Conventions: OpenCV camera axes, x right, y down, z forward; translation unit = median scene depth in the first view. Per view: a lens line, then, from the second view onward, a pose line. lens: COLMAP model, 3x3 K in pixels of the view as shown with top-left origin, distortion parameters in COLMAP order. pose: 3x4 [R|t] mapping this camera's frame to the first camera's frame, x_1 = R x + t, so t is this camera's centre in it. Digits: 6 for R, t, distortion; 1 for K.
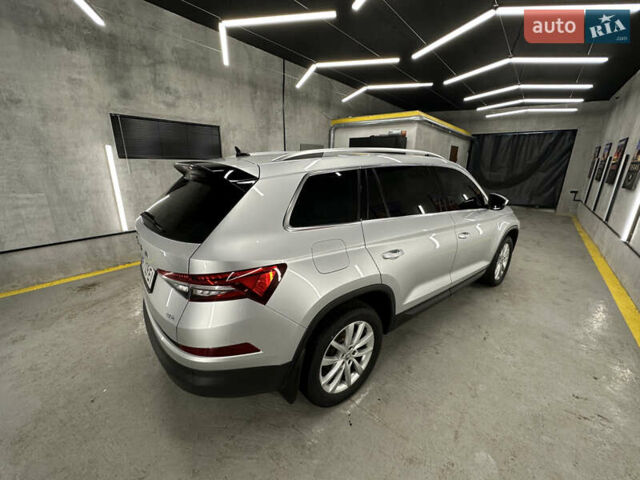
lens RADIAL K [[254.9, 0, 320.3], [0, 254.9, 236.3], [0, 0, 1]] dist [-0.005157, 0.000647]
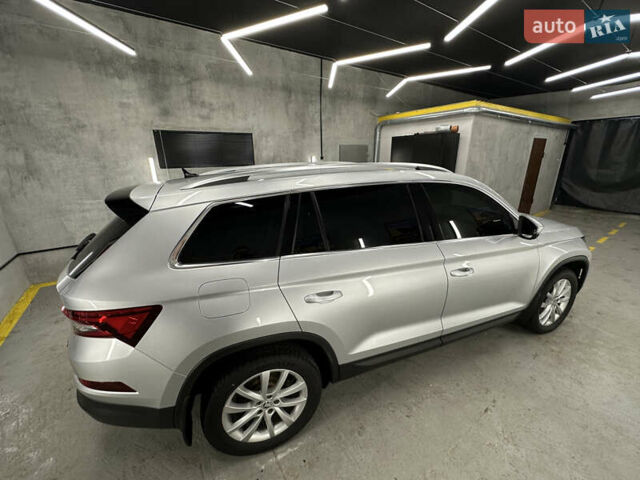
lens RADIAL K [[254.9, 0, 319.7], [0, 254.9, 236.4], [0, 0, 1]] dist [-0.005157, 0.000647]
pose [[0.959399, 0.058923, -0.275830, 0.229509], [-0.054074, 0.998220, 0.025157, -0.068888], [0.276821, -0.009220, 0.960877, 0.093931]]
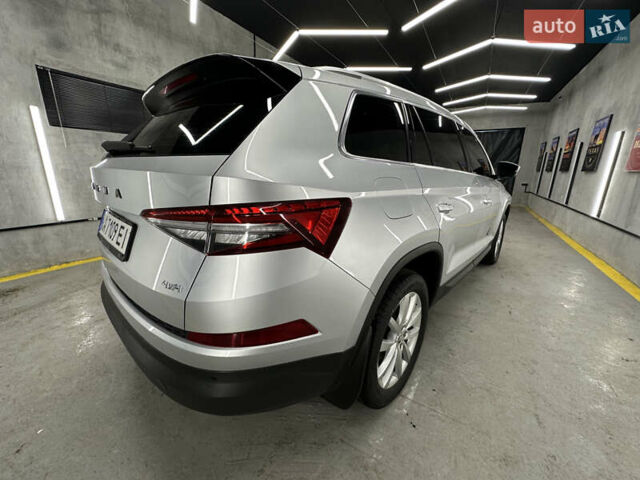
lens RADIAL K [[254.9, 0, 320.6], [0, 254.9, 236.3], [0, 0, 1]] dist [-0.005157, 0.000647]
pose [[0.987247, -0.035959, 0.155082, -0.111685], [0.039199, 0.999071, -0.017882, 0.074871], [-0.154295, 0.023733, 0.987740, 0.119626]]
